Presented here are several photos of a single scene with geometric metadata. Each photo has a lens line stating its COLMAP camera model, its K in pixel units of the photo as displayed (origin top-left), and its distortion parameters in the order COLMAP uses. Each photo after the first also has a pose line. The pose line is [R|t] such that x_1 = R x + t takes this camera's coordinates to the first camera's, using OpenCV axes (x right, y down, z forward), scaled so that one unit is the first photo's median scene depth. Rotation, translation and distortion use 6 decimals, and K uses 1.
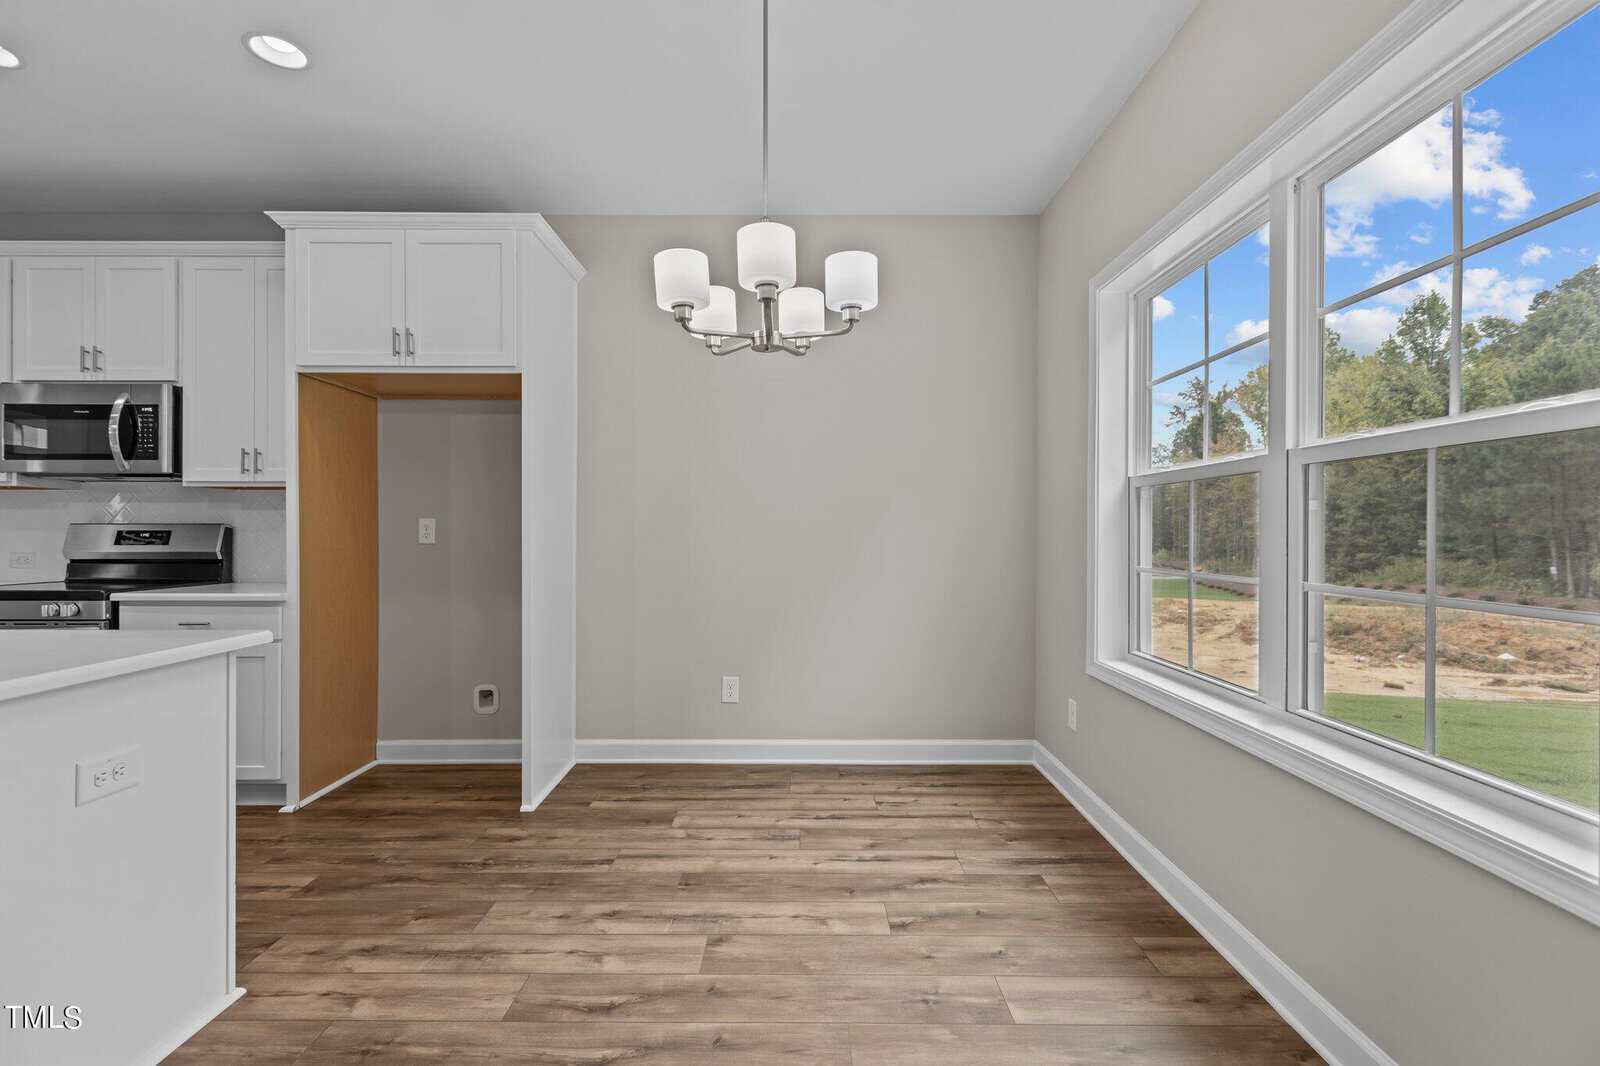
lens RADIAL K [[716.7, 0, 804.9], [0, 716.7, 528.0], [0, 0, 1]] dist [0.006745, -0.001582]
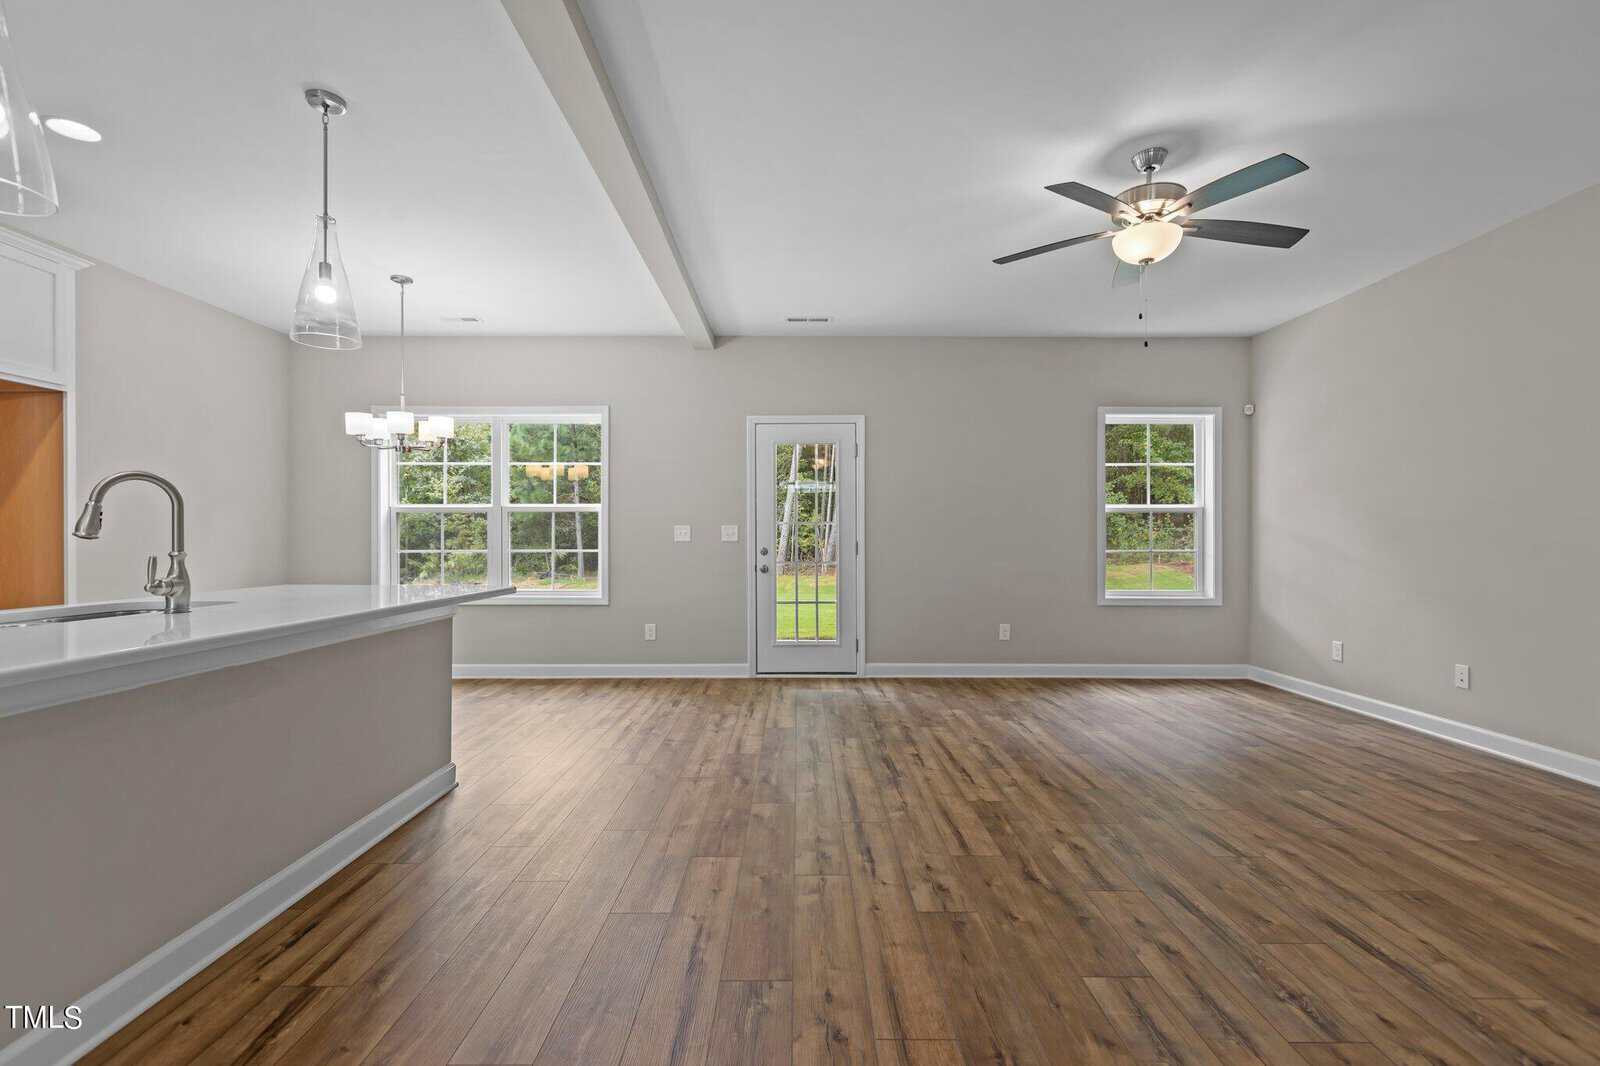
lens RADIAL K [[716.7, 0, 788.3], [0, 716.7, 549.4], [0, 0, 1]] dist [0.006745, -0.001582]
pose [[0.007392, -0.017915, 0.999812, -1.545861], [0.003629, 0.999833, 0.017889, 0.017033], [-0.999966, 0.003496, 0.007455, -0.160500]]
